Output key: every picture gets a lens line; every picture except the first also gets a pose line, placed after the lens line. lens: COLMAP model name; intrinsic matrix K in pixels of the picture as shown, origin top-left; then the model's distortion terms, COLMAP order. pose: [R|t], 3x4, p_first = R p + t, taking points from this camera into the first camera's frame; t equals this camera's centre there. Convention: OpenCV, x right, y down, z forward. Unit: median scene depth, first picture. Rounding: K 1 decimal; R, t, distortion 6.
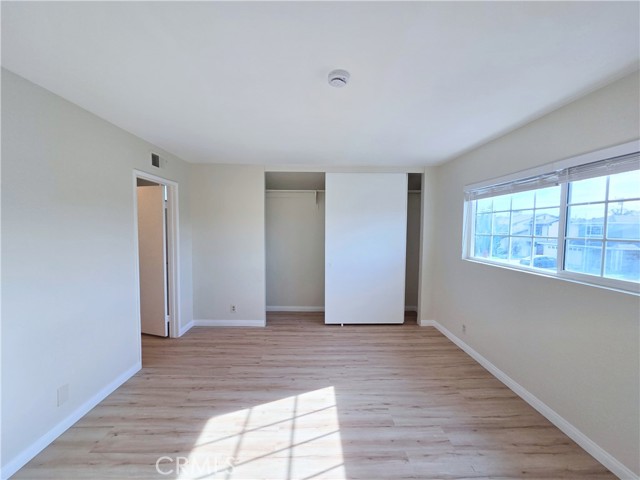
lens RADIAL K [[265.9, 0, 320.4], [0, 265.9, 237.5], [0, 0, 1]] dist [0.002768, 0.000734]
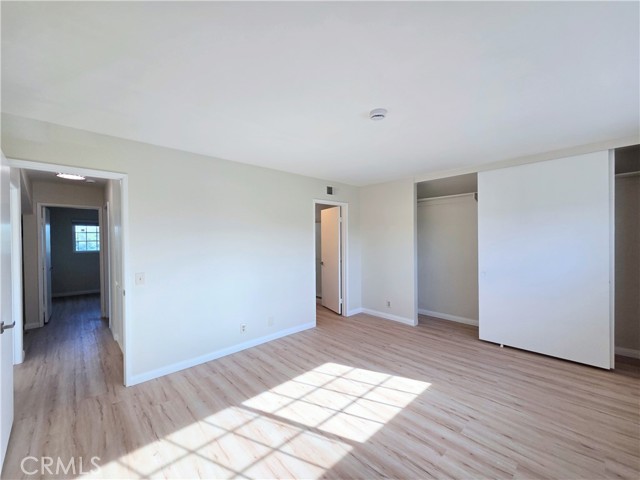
lens RADIAL K [[265.9, 0, 315.9], [0, 265.9, 241.7], [0, 0, 1]] dist [0.002768, 0.000734]
pose [[0.661224, -0.007513, -0.750151, 0.476508], [-0.015343, 0.999605, -0.023536, 0.034460], [0.750032, 0.027072, 0.660847, -0.031000]]
